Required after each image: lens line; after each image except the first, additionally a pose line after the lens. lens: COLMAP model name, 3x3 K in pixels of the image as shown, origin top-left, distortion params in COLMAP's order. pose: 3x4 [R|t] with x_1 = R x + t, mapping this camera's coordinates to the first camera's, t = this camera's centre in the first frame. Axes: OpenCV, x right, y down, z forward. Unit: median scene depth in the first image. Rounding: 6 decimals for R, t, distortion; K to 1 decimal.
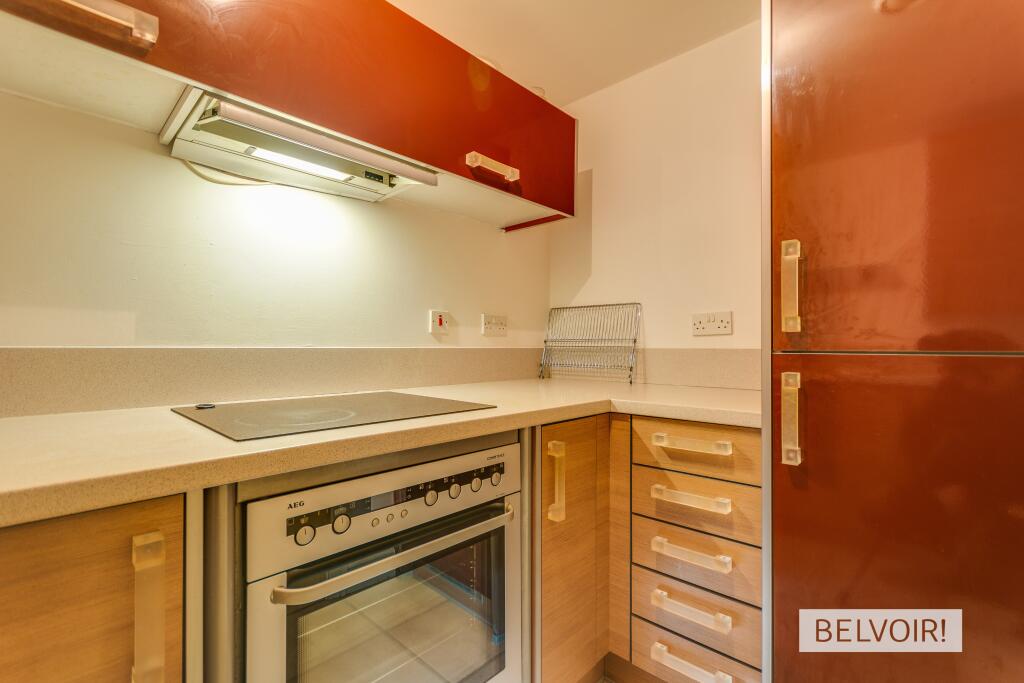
lens RADIAL K [[449.7, 0, 515.6], [0, 449.7, 345.9], [0, 0, 1]] dist [0.001906, -0.000095]
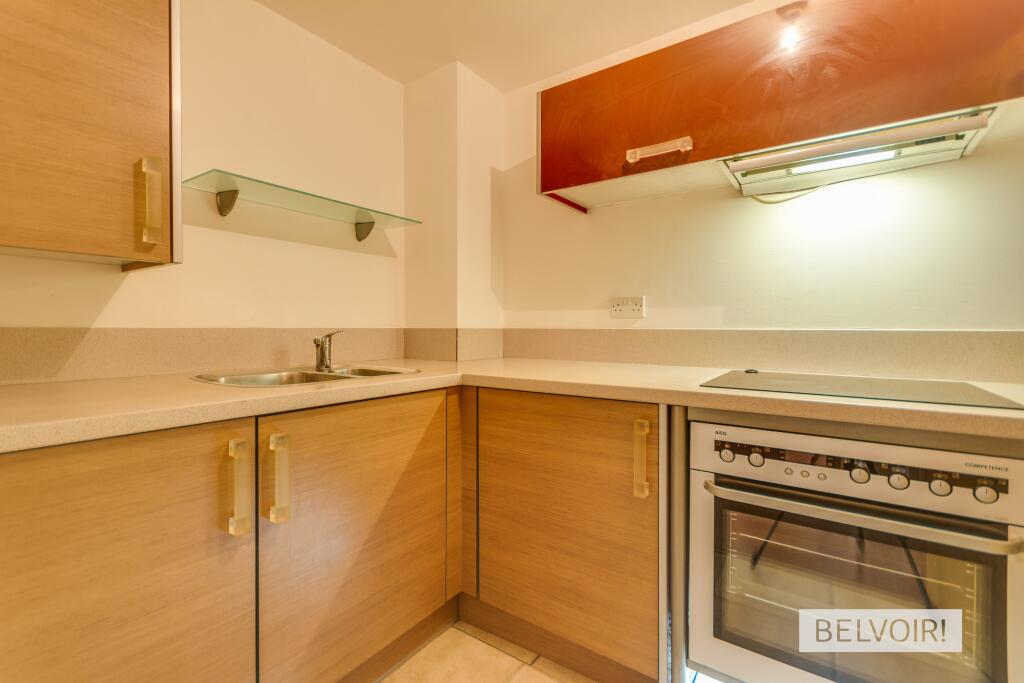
lens RADIAL K [[445.7, 0, 508.6], [0, 445.7, 336.7], [0, 0, 1]] dist [0.004544, -0.000448]
pose [[0.143838, 0.015301, -0.989483, 0.646298], [-0.002746, 0.999883, 0.015063, 0.009106], [0.989597, 0.000551, 0.143863, 0.061278]]
